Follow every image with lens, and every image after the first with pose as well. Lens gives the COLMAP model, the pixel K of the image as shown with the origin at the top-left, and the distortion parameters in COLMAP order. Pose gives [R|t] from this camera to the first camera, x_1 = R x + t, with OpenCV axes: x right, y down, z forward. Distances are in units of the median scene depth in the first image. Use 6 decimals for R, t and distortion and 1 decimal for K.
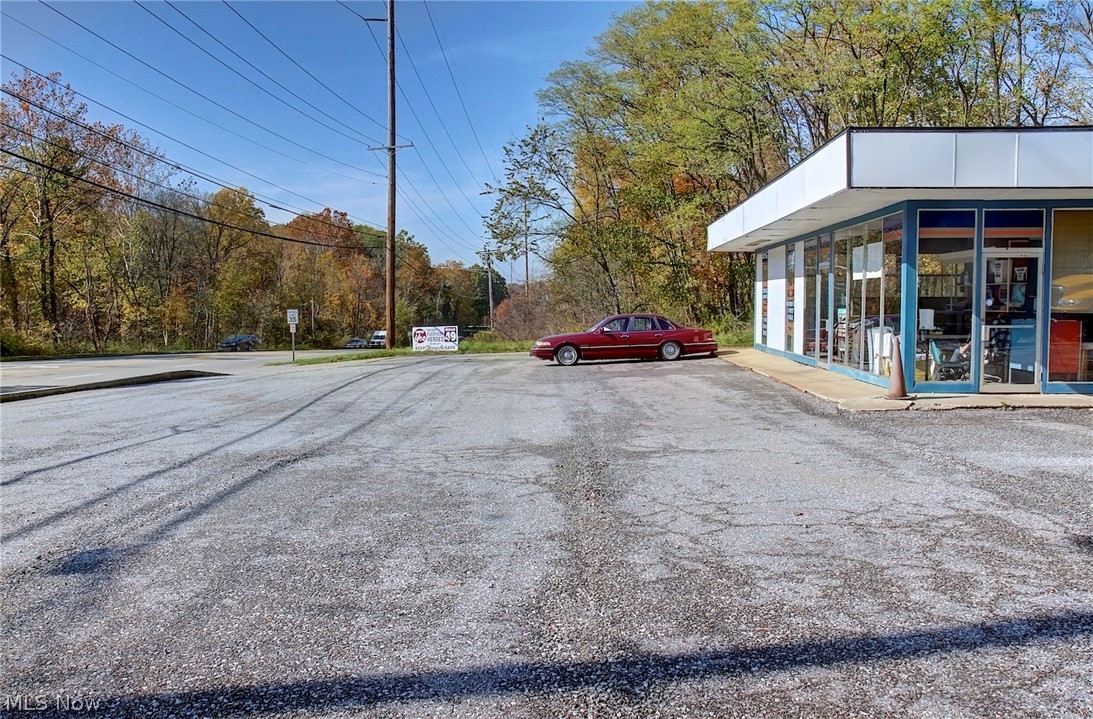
lens RADIAL K [[903.8, 0, 532.6], [0, 903.8, 360.2], [0, 0, 1]] dist [-0.059144, 0.009881]
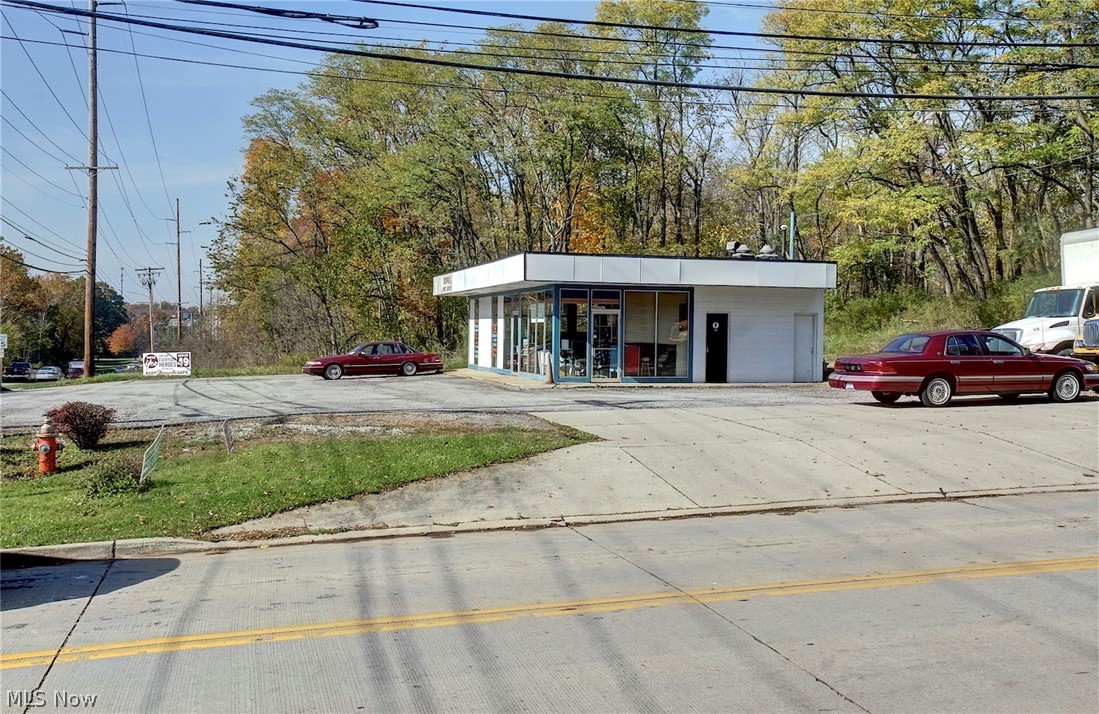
lens RADIAL K [[1203.1, 0, 562.3], [0, 1203.1, 353.4], [0, 0, 1]] dist [0.079624, 0.007605]
pose [[0.942195, 0.008731, 0.334952, -0.297316], [0.006465, 0.999001, -0.044223, 0.059637], [-0.335004, 0.043832, 0.941197, -0.985468]]
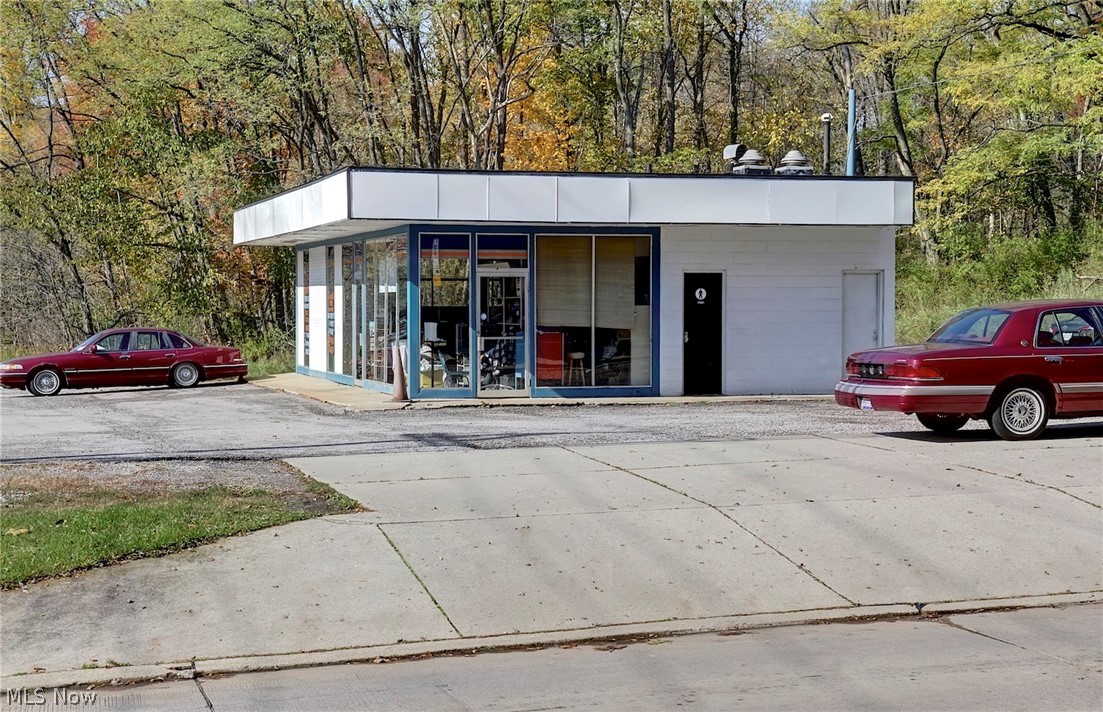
lens RADIAL K [[2076.5, 0, 555.2], [0, 2076.5, 374.7], [0, 0, 1]] dist [0.306117, 0.056694]
pose [[0.944163, -0.007790, 0.329385, -0.173818], [0.017686, 0.999477, -0.027058, 0.053328], [-0.329002, 0.031373, 0.943808, -0.989986]]
